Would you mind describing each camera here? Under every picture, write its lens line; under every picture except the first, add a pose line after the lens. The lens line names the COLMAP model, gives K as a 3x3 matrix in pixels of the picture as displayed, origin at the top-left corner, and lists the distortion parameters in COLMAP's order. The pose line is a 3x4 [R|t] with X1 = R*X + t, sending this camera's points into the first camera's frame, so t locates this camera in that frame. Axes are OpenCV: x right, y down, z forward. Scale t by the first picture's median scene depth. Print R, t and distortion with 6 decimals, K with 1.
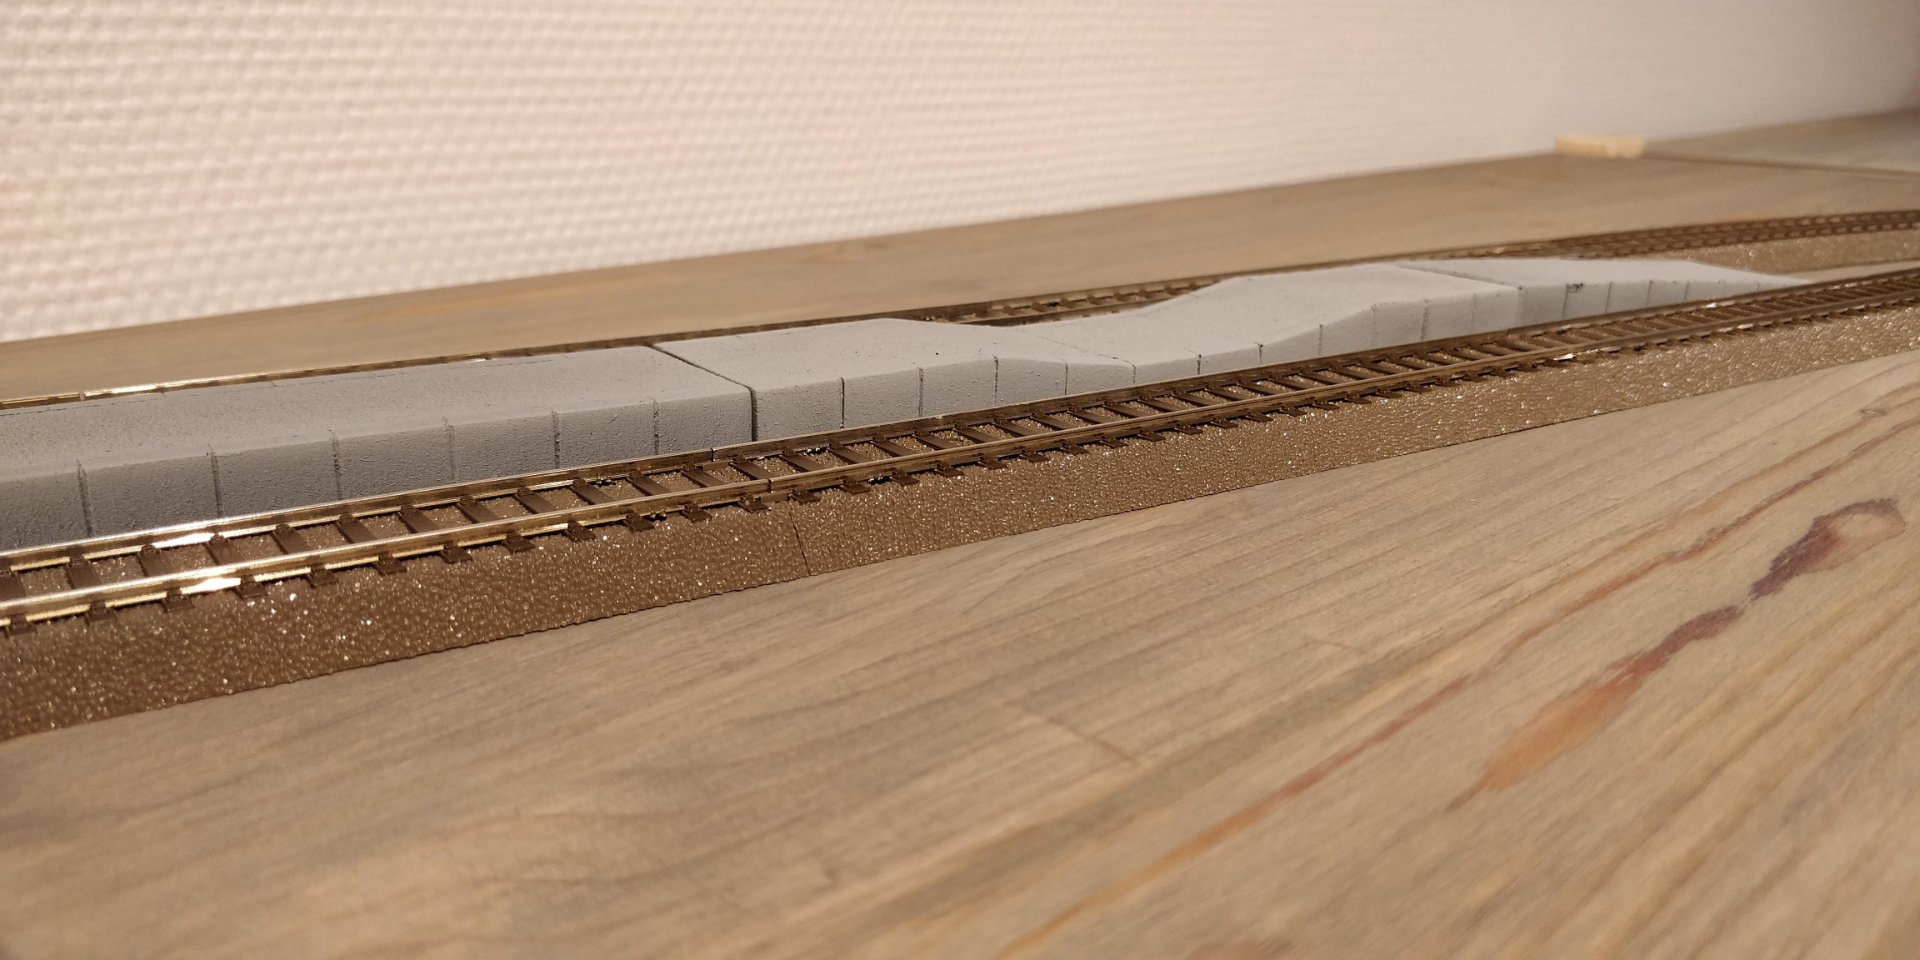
lens RADIAL K [[1604.0, 0, 960.0], [0, 1604.0, 480.0], [0, 0, 1]] dist [0.041199, -0.098573]
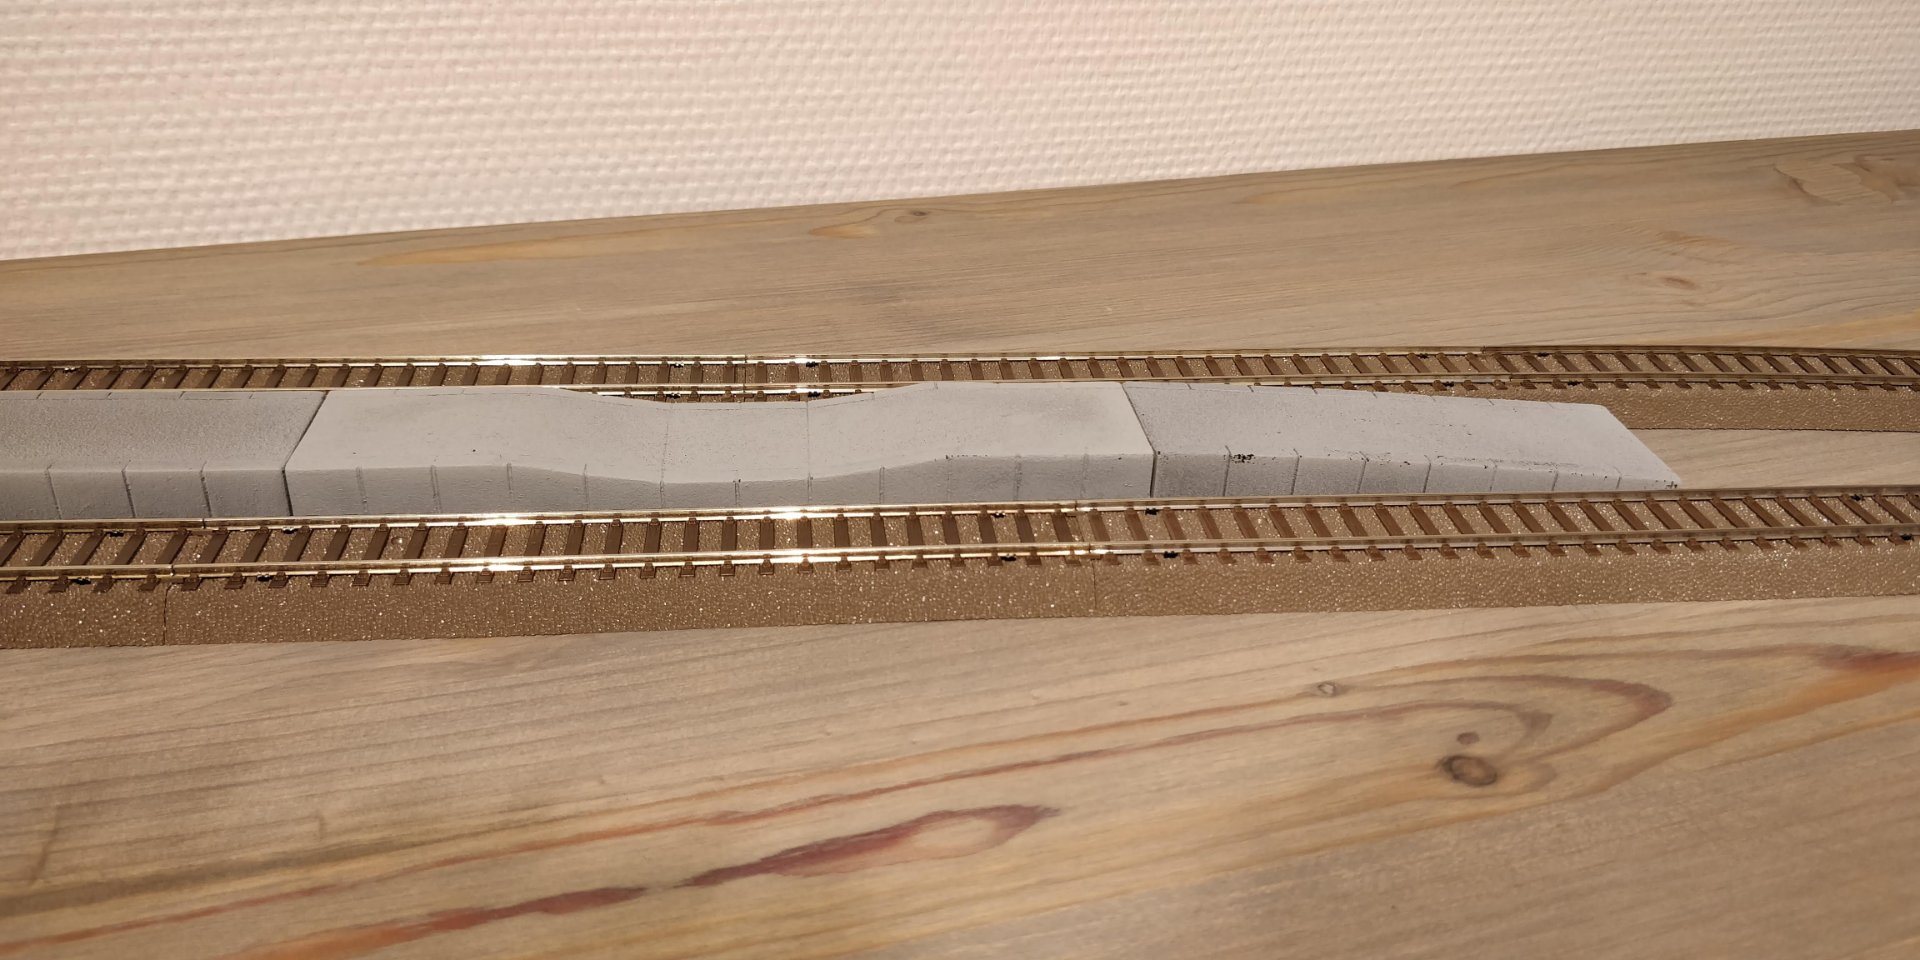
lens RADIAL K [[1578.2, 0, 960.0], [0, 1578.2, 480.0], [0, 0, 1]] dist [0.088698, -0.182057]
pose [[0.881545, 0.234477, -0.409753, 0.517277], [-0.154046, 0.963300, 0.219824, -0.241080], [0.446259, -0.130664, 0.885313, 0.040167]]
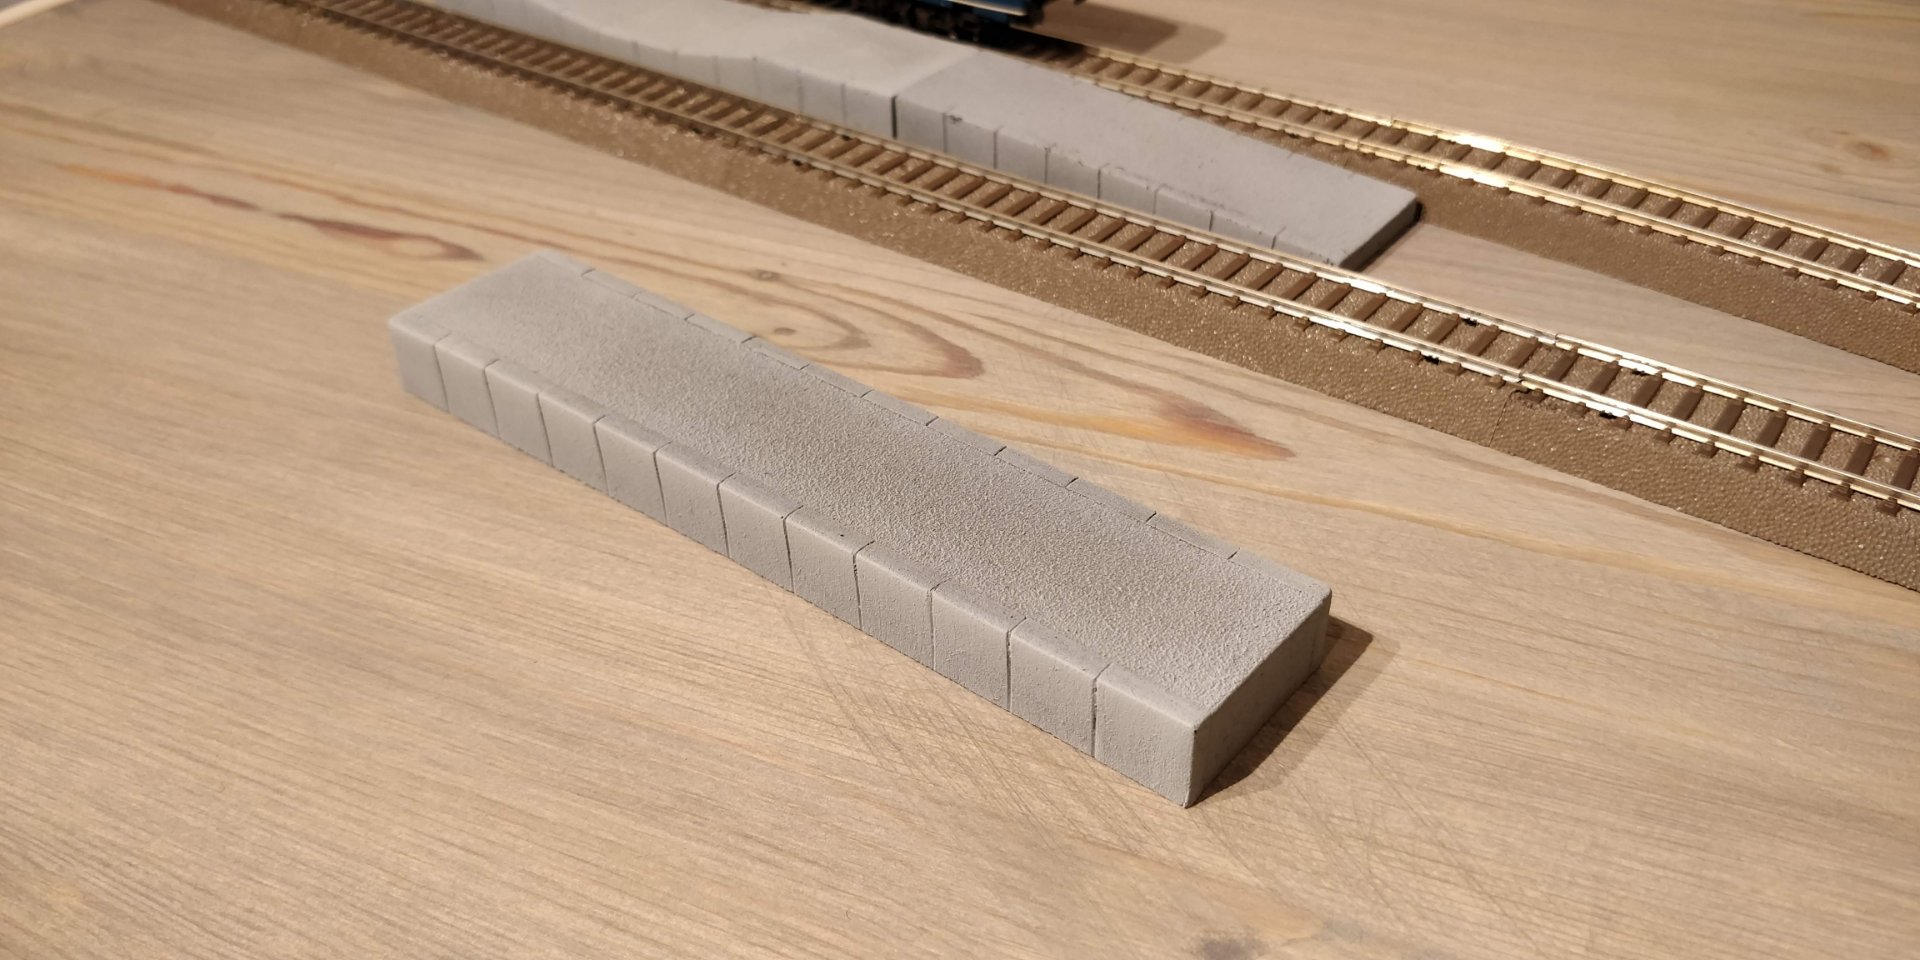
lens RADIAL K [[1604.0, 0, 960.0], [0, 1604.0, 480.0], [0, 0, 1]] dist [0.041199, -0.098573]
pose [[0.321999, 0.525485, -0.787516, 1.122939], [-0.247283, 0.849625, 0.465819, -0.344303], [0.913875, 0.044746, 0.403522, 0.466551]]
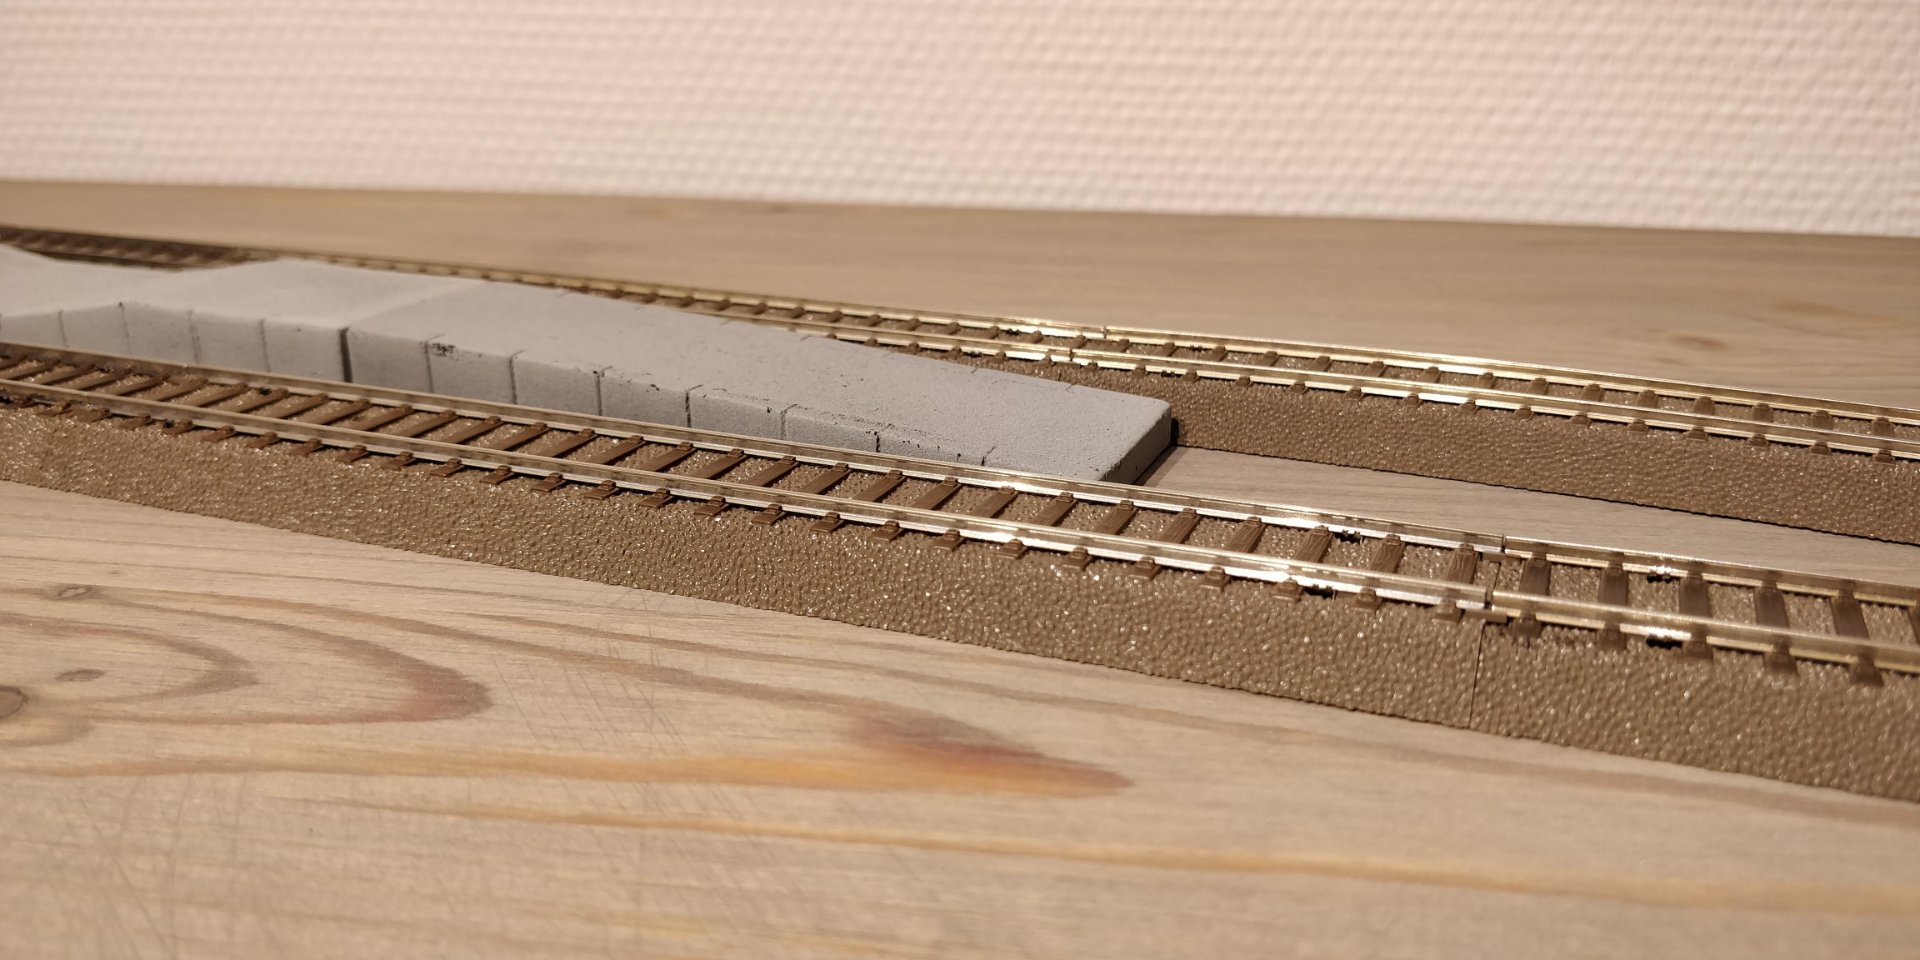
lens RADIAL K [[1604.0, 0, 960.0], [0, 1604.0, 480.0], [0, 0, 1]] dist [0.041199, -0.098573]
pose [[0.557026, 0.254662, -0.790487, 0.864964], [-0.229350, 0.961981, 0.148296, -0.178734], [0.798198, 0.098693, 0.594255, 0.629202]]
